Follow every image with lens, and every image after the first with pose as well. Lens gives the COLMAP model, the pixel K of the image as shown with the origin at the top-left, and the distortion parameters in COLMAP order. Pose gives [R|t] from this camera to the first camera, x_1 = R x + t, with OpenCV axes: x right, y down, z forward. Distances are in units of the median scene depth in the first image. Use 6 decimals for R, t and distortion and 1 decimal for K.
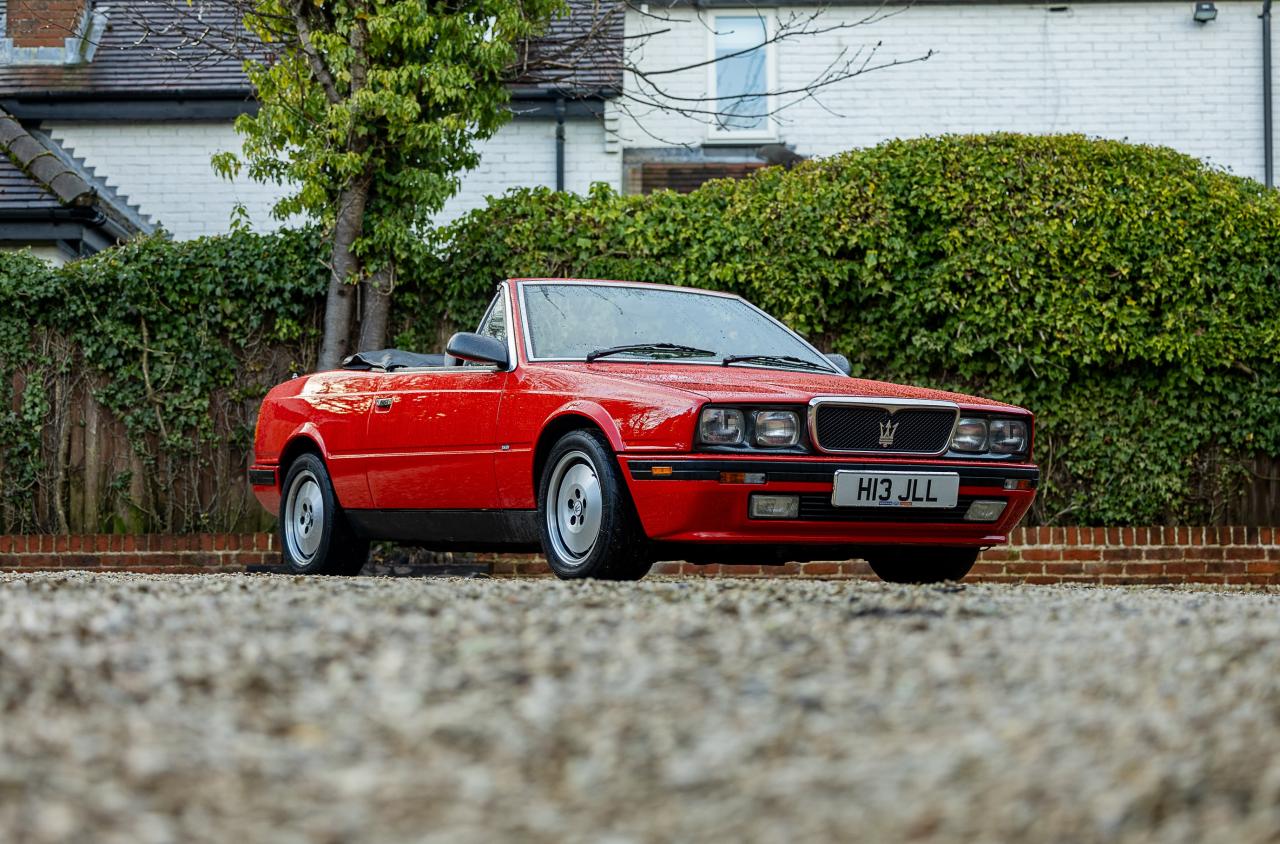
lens RADIAL K [[2757.9, 0, 651.4], [0, 2757.9, 425.9], [0, 0, 1]] dist [0.039393, 0.000000]
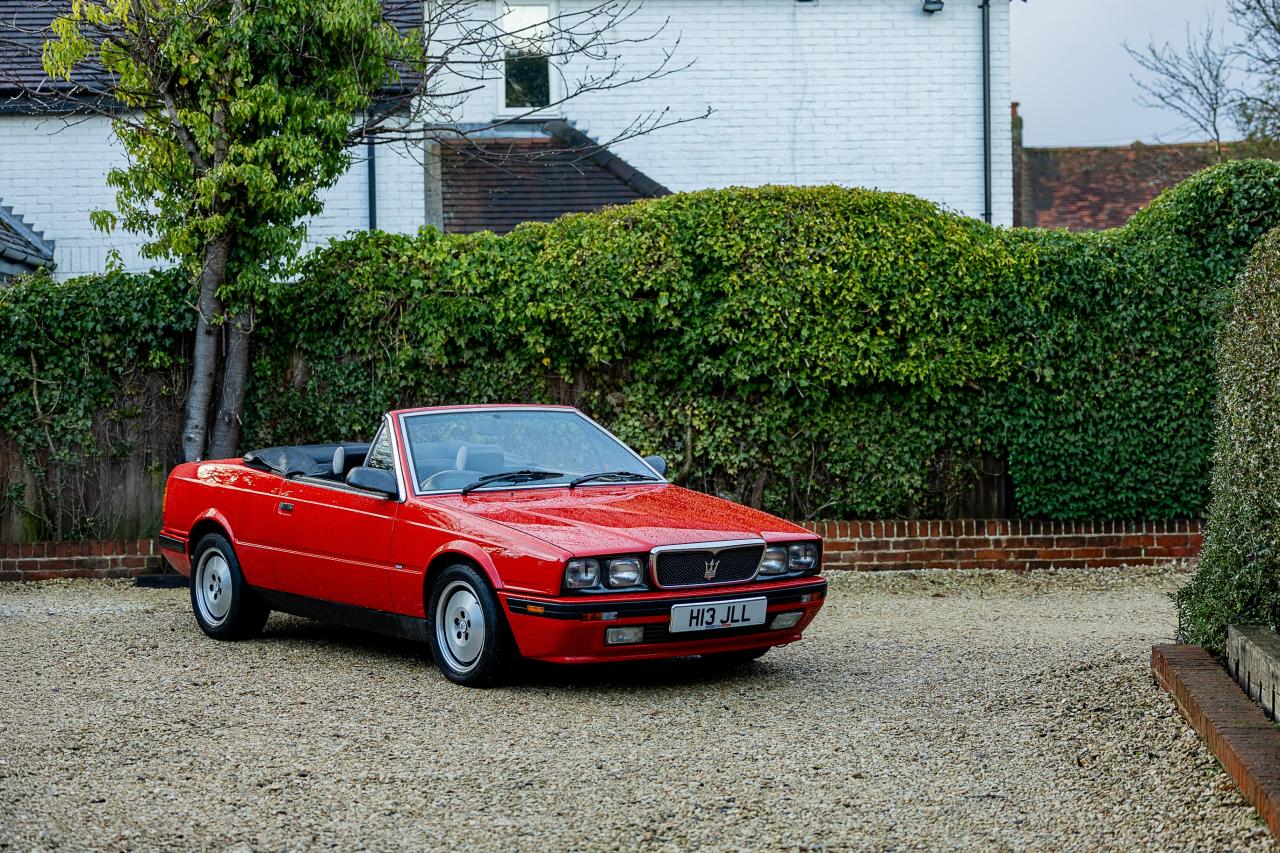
lens RADIAL K [[2592.2, 0, 630.5], [0, 2592.2, 432.9], [0, 0, 1]] dist [0.018076, 0.000000]
pose [[0.995787, -0.015137, 0.090436, -0.034960], [0.007248, 0.996188, 0.086931, -0.099470], [-0.091407, -0.085909, 0.992101, -0.100305]]
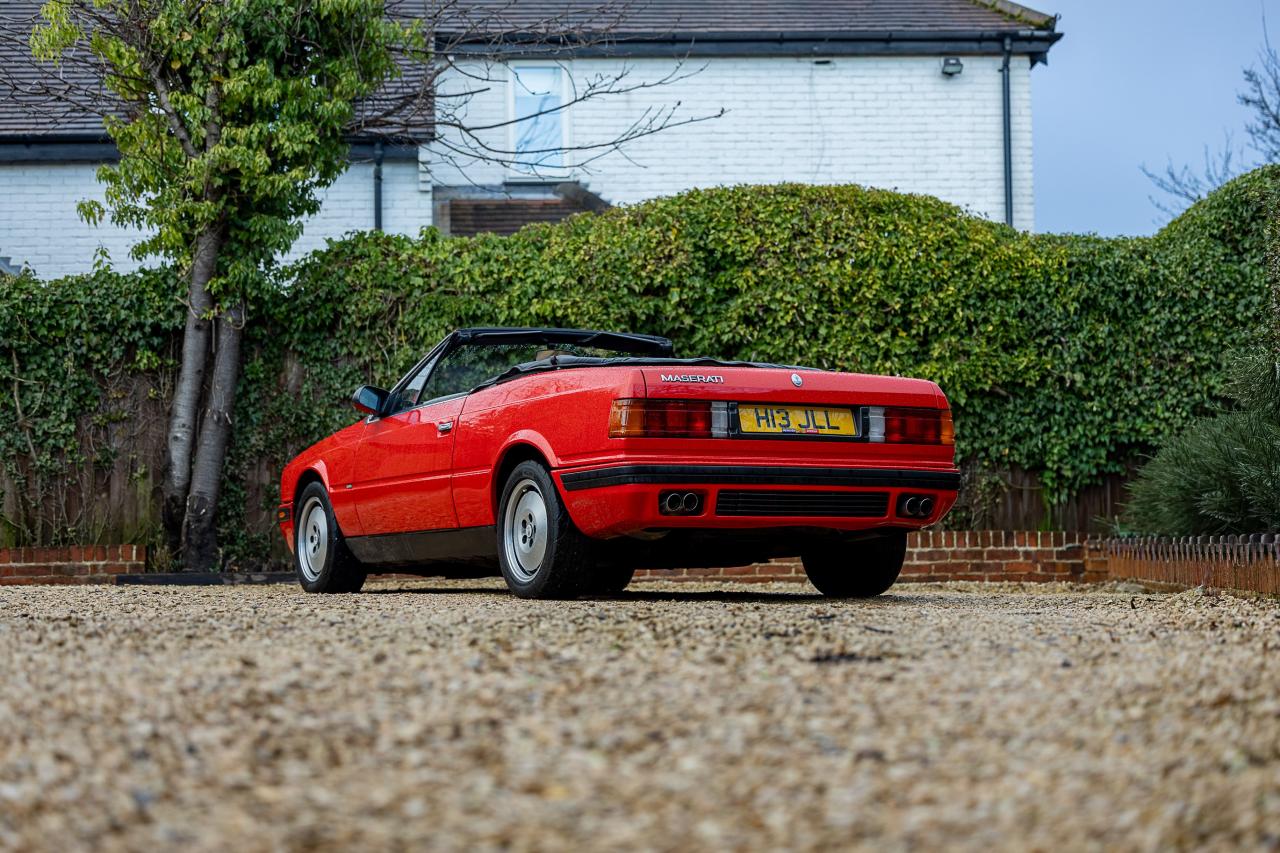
lens RADIAL K [[2592.2, 0, 627.2], [0, 2592.2, 409.9], [0, 0, 1]] dist [0.018076, 0.000000]
pose [[0.996630, -0.005695, 0.081836, -0.026046], [0.006164, 0.999966, -0.005483, -0.008267], [-0.081802, 0.005969, 0.996631, -0.050982]]
